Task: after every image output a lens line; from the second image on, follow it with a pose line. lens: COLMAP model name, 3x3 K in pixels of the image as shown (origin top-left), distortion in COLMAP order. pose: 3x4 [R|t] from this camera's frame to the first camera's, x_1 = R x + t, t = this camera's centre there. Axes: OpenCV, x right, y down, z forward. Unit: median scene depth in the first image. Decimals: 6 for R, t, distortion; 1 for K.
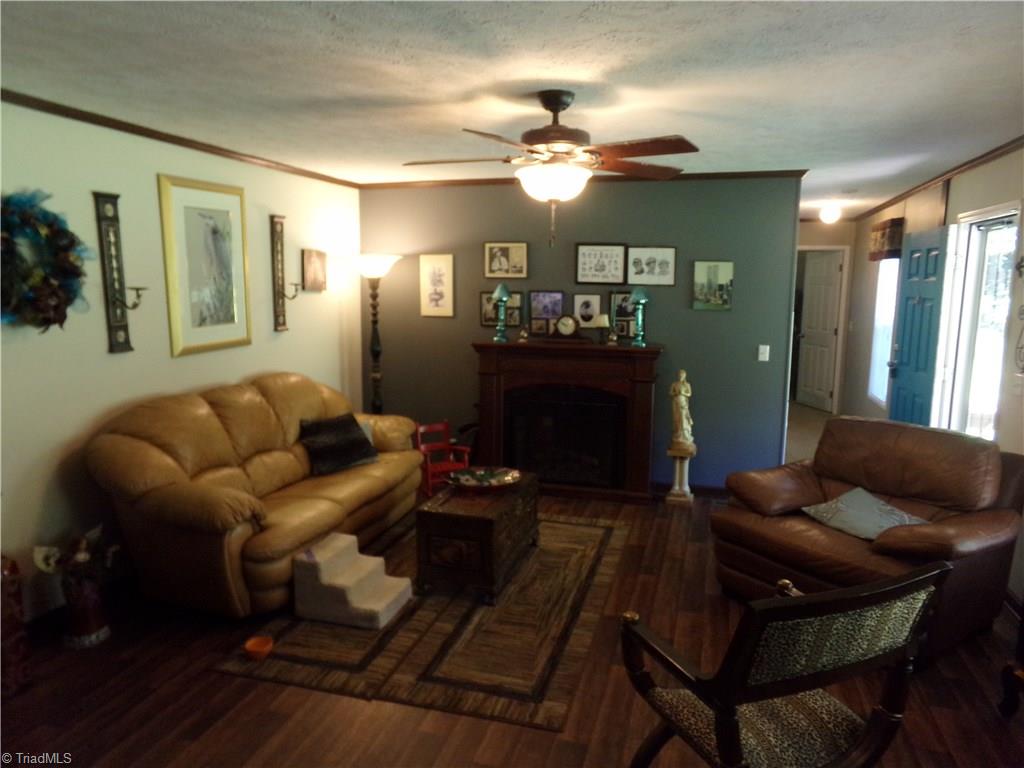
lens RADIAL K [[700.3, 0, 513.5], [0, 700.3, 389.7], [0, 0, 1]] dist [-0.038690, 0.057486]
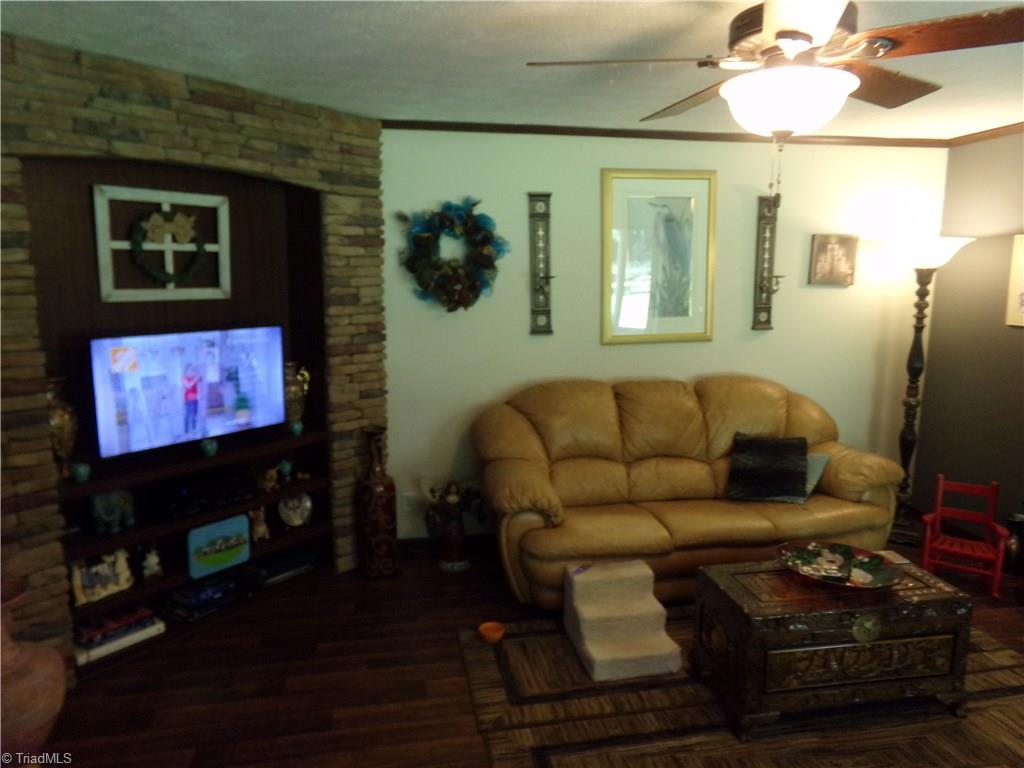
lens RADIAL K [[700.3, 0, 514.8], [0, 700.3, 389.4], [0, 0, 1]] dist [-0.038690, 0.057486]
pose [[0.451360, 0.138607, -0.881512, 0.401997], [-0.138646, 0.986759, 0.084165, -0.054434], [0.881505, 0.084230, 0.464601, 0.433749]]
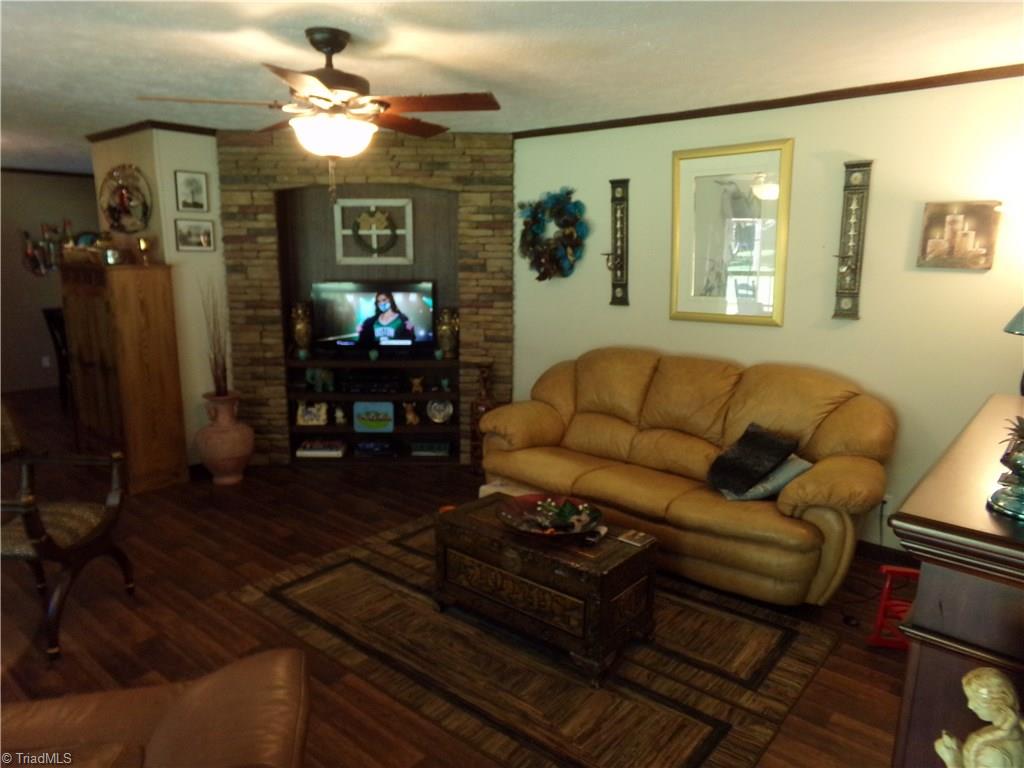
lens RADIAL K [[700.3, 0, 497.8], [0, 700.3, 384.7], [0, 0, 1]] dist [-0.038690, 0.057486]
pose [[-0.407330, 0.166768, -0.897926, 0.656807], [-0.154737, 0.956370, 0.247816, -0.189802], [0.900077, 0.239885, -0.363753, 1.255270]]
